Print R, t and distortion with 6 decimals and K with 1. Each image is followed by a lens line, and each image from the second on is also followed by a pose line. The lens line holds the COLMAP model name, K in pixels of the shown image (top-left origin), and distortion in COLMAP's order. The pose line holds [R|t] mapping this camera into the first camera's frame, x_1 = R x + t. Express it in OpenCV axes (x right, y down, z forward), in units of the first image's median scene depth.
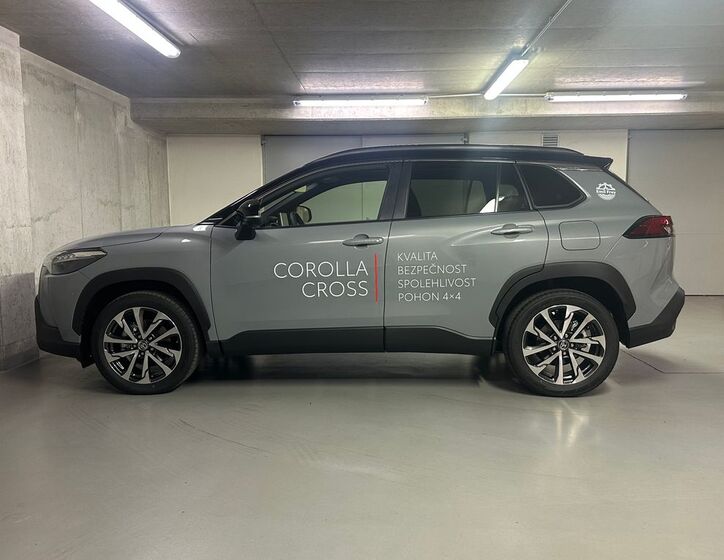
lens RADIAL K [[597.5, 0, 365.7], [0, 597.5, 282.8], [0, 0, 1]] dist [-0.043672, 0.000818]
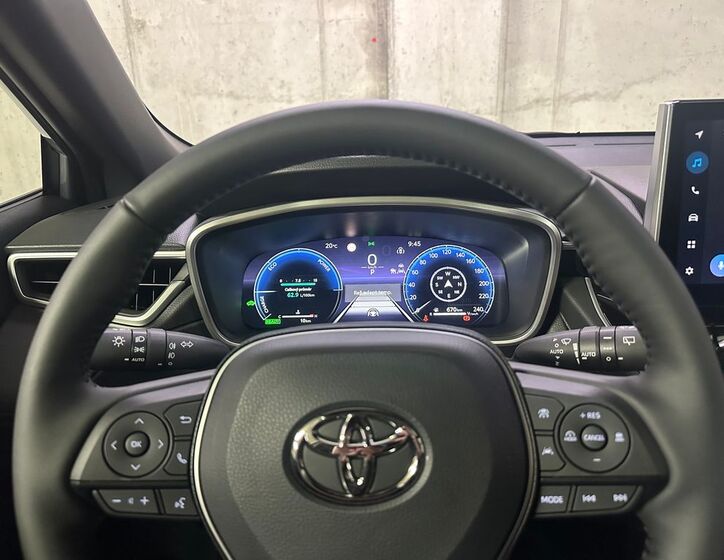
lens RADIAL K [[531.2, 0, 362.8], [0, 531.2, 276.9], [0, 0, 1]] dist [-0.005615, -0.006425]
pose [[0.001229, 0.329058, -0.944309, -0.039638], [-0.083696, 0.941030, 0.327806, -0.091990], [0.996491, 0.078632, 0.028698, 0.769703]]
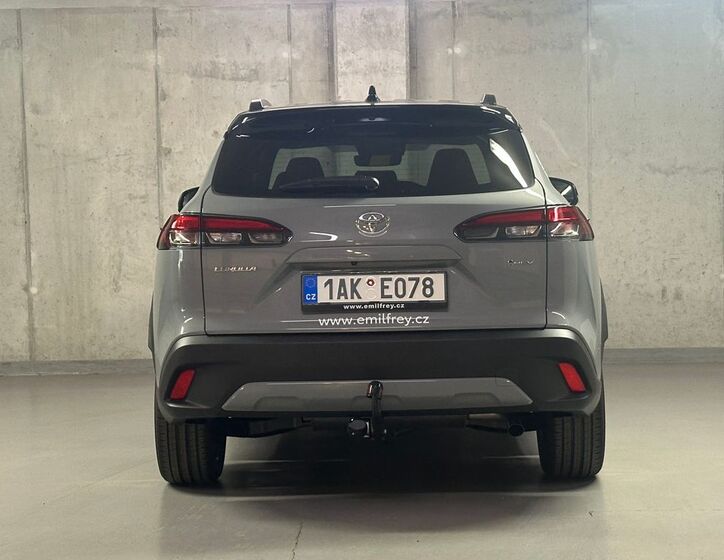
lens RADIAL K [[1608.6, 0, 361.5], [0, 1608.6, 284.0], [0, 0, 1]] dist [0.178692, 0.000000]
pose [[0.005539, 0.049040, -0.998781, 1.506773], [-0.088658, 0.994888, 0.048357, -0.084400], [0.996047, 0.088282, 0.009859, 0.811690]]
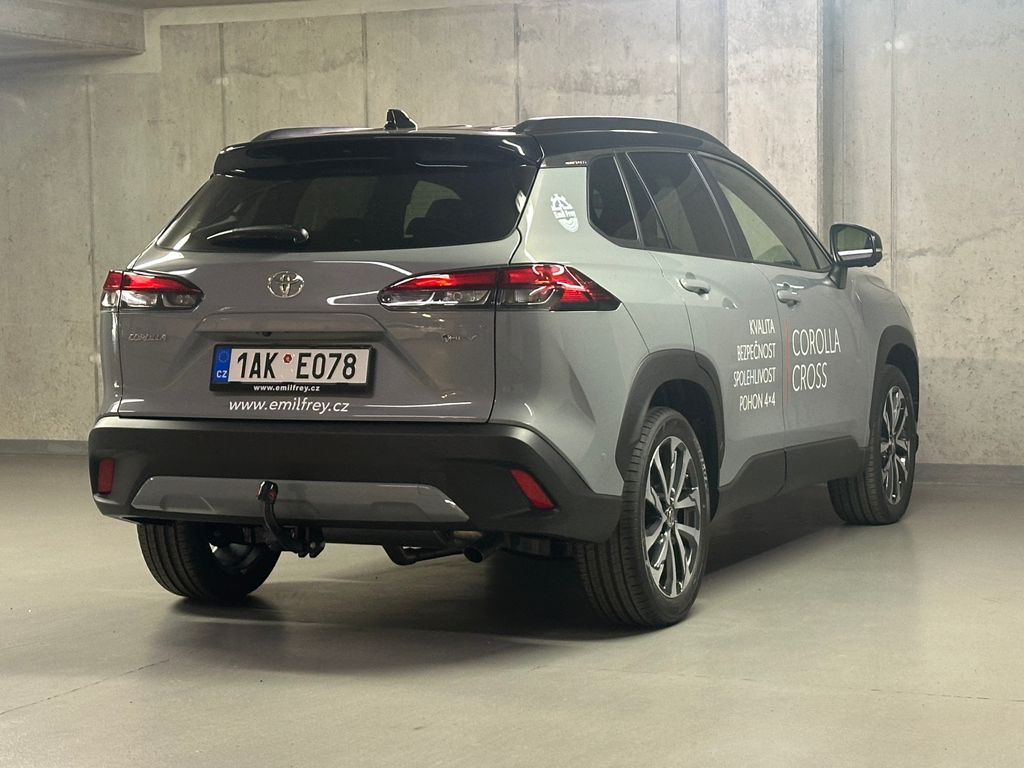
lens RADIAL K [[2204.4, 0, 512.6], [0, 2204.4, 377.5], [0, 0, 1]] dist [0.182571, 0.000000]
pose [[-0.398947, 0.050963, -0.915557, 1.464562], [-0.088014, 0.991716, 0.093554, -0.147925], [0.912740, 0.117905, -0.391156, 1.431477]]
